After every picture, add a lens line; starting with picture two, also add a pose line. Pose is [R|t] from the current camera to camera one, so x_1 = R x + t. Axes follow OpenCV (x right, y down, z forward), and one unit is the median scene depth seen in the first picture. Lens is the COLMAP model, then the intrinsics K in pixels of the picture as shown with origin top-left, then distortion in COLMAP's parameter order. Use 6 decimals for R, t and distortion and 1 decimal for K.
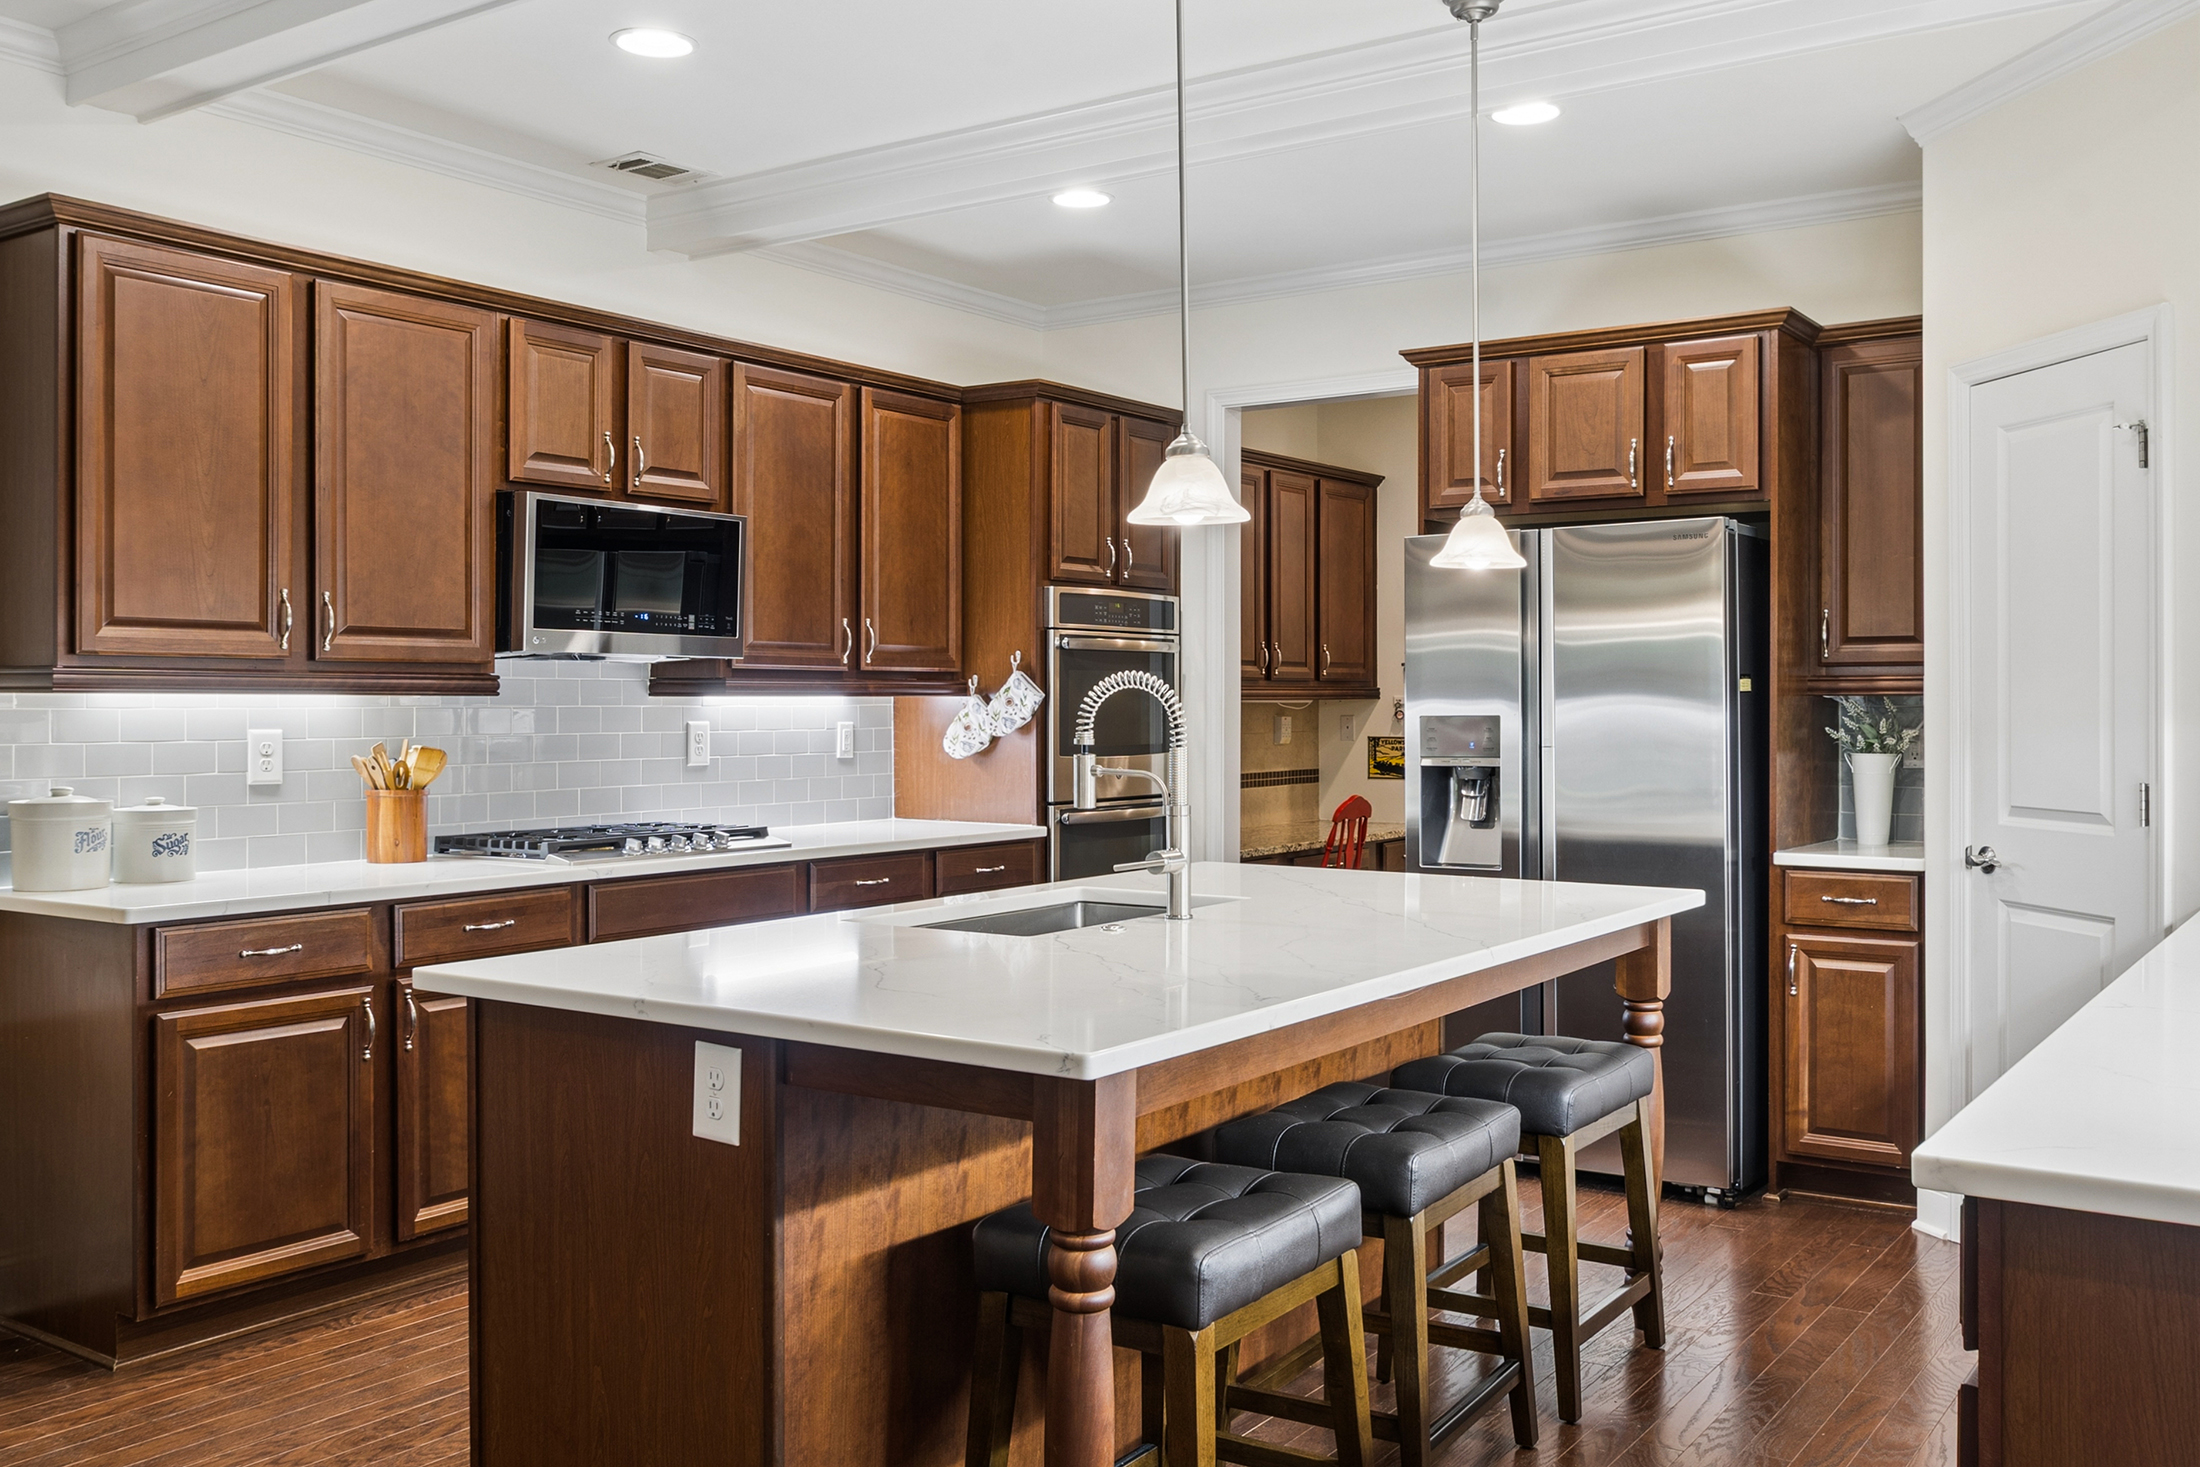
lens RADIAL K [[1798.2, 0, 1090.1], [0, 1798.2, 733.1], [0, 0, 1]] dist [-0.004495, -0.000562]
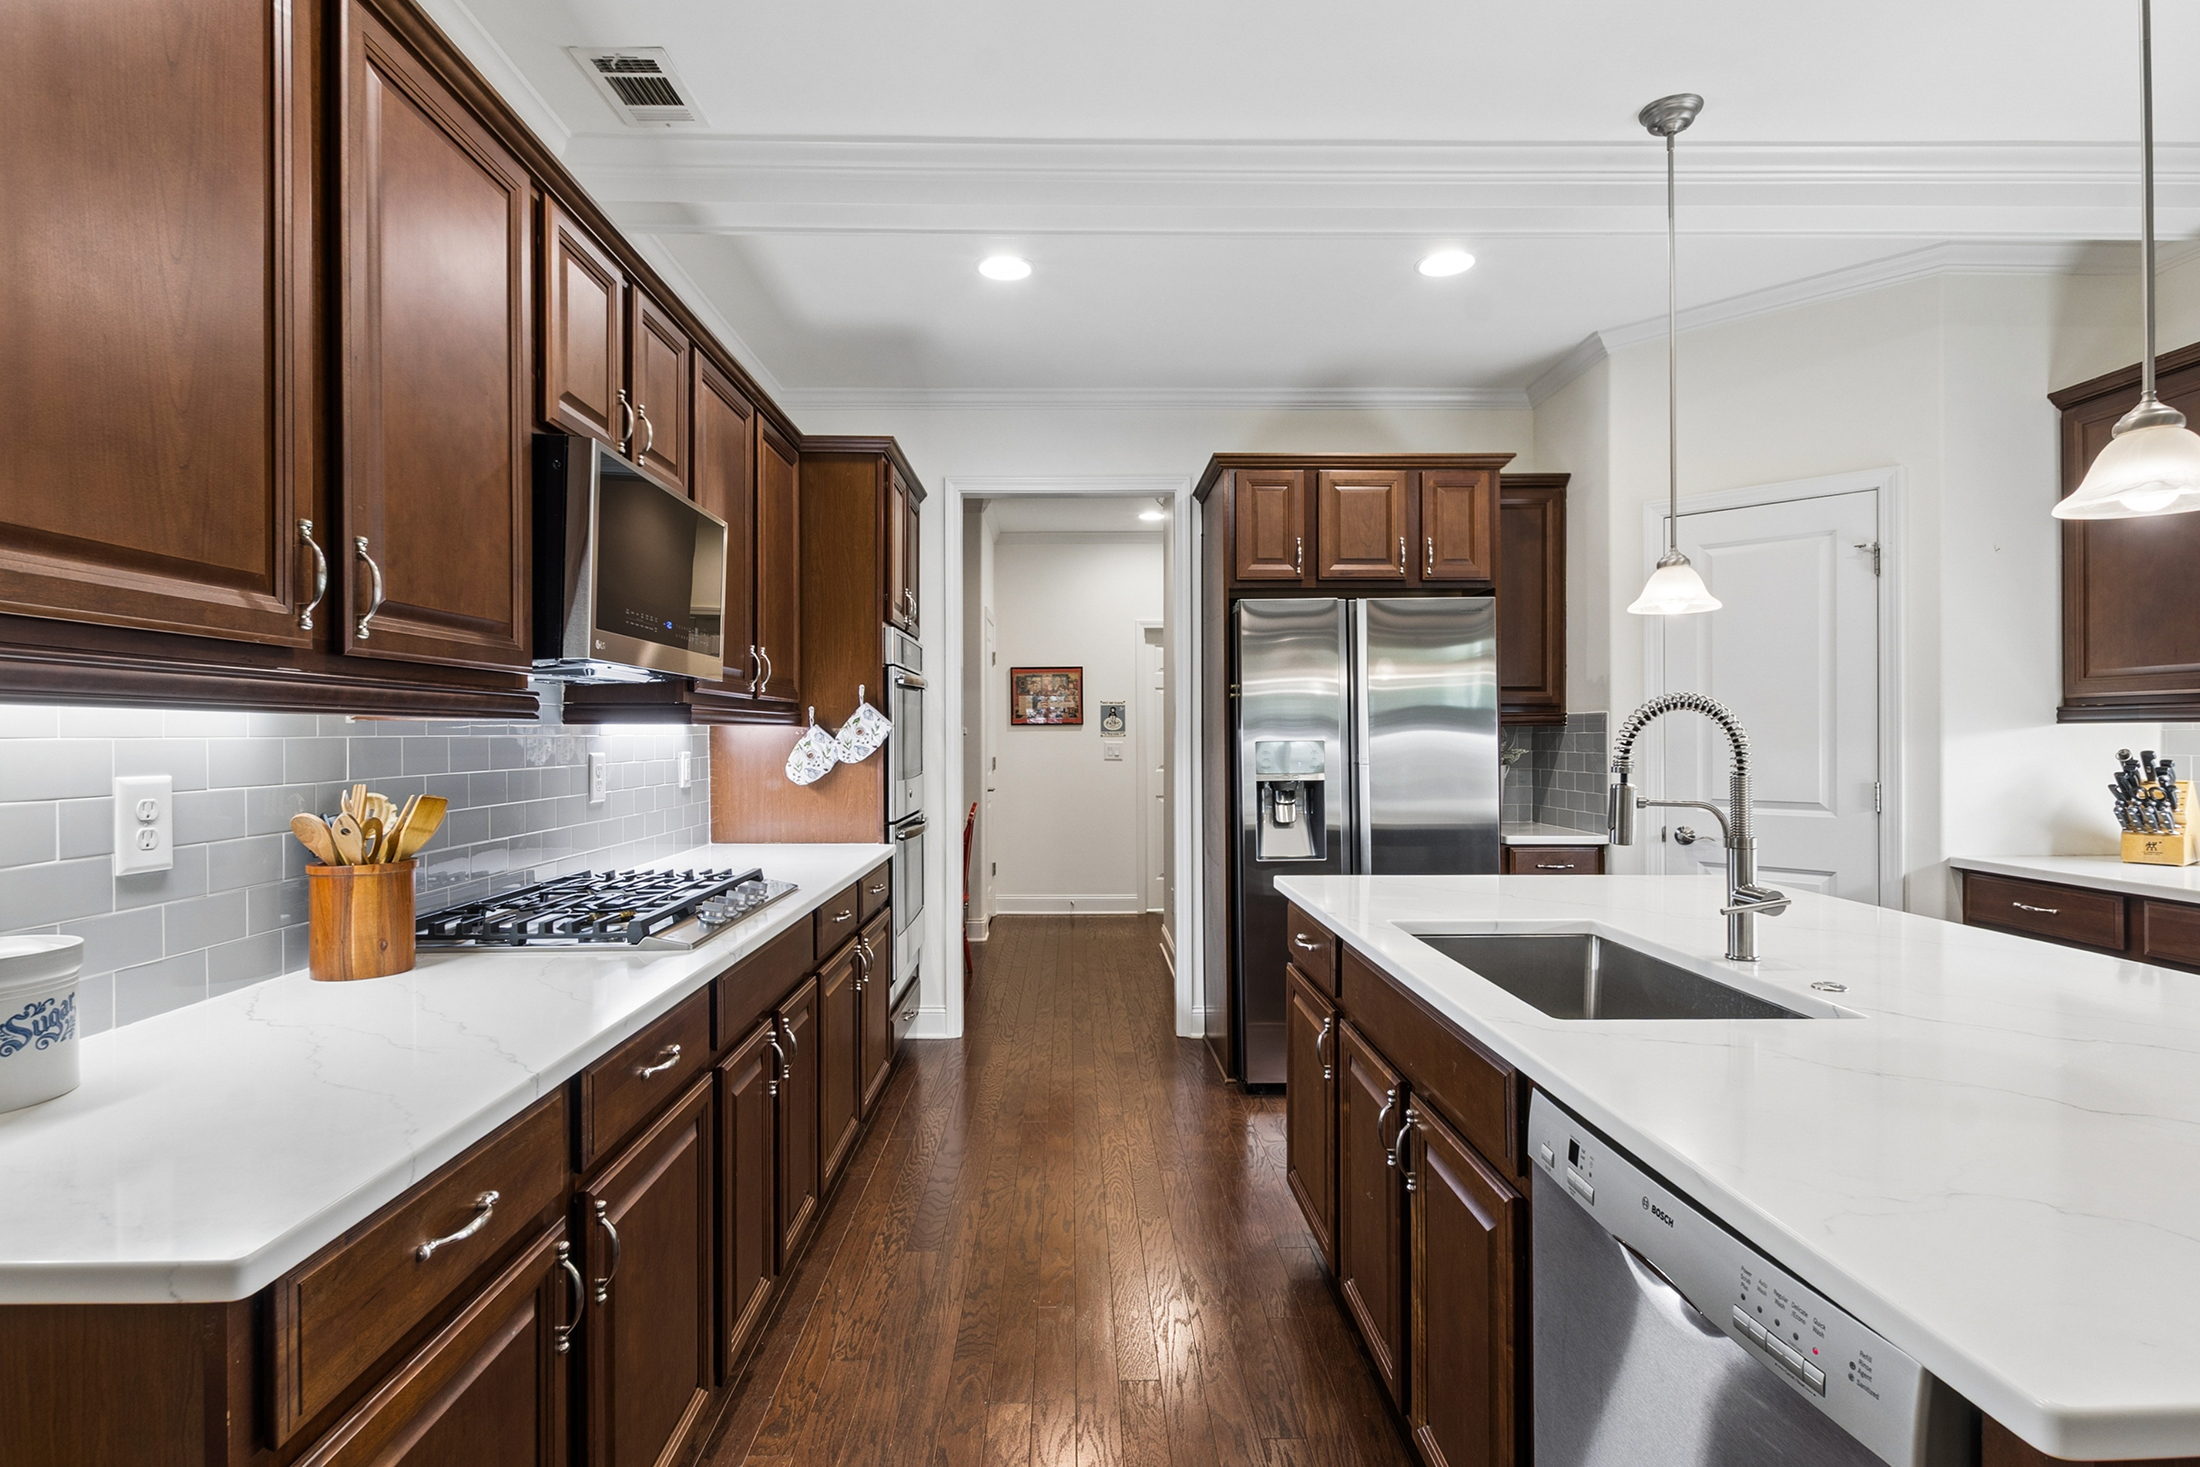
lens RADIAL K [[1051.1, 0, 1094.8], [0, 1051.1, 743.7], [0, 0, 1]] dist [0.011484, -0.002110]
pose [[0.824777, -0.006997, 0.565414, -0.344398], [0.011777, 0.999919, -0.004805, -0.006145], [-0.565335, 0.010622, 0.824793, 0.476550]]
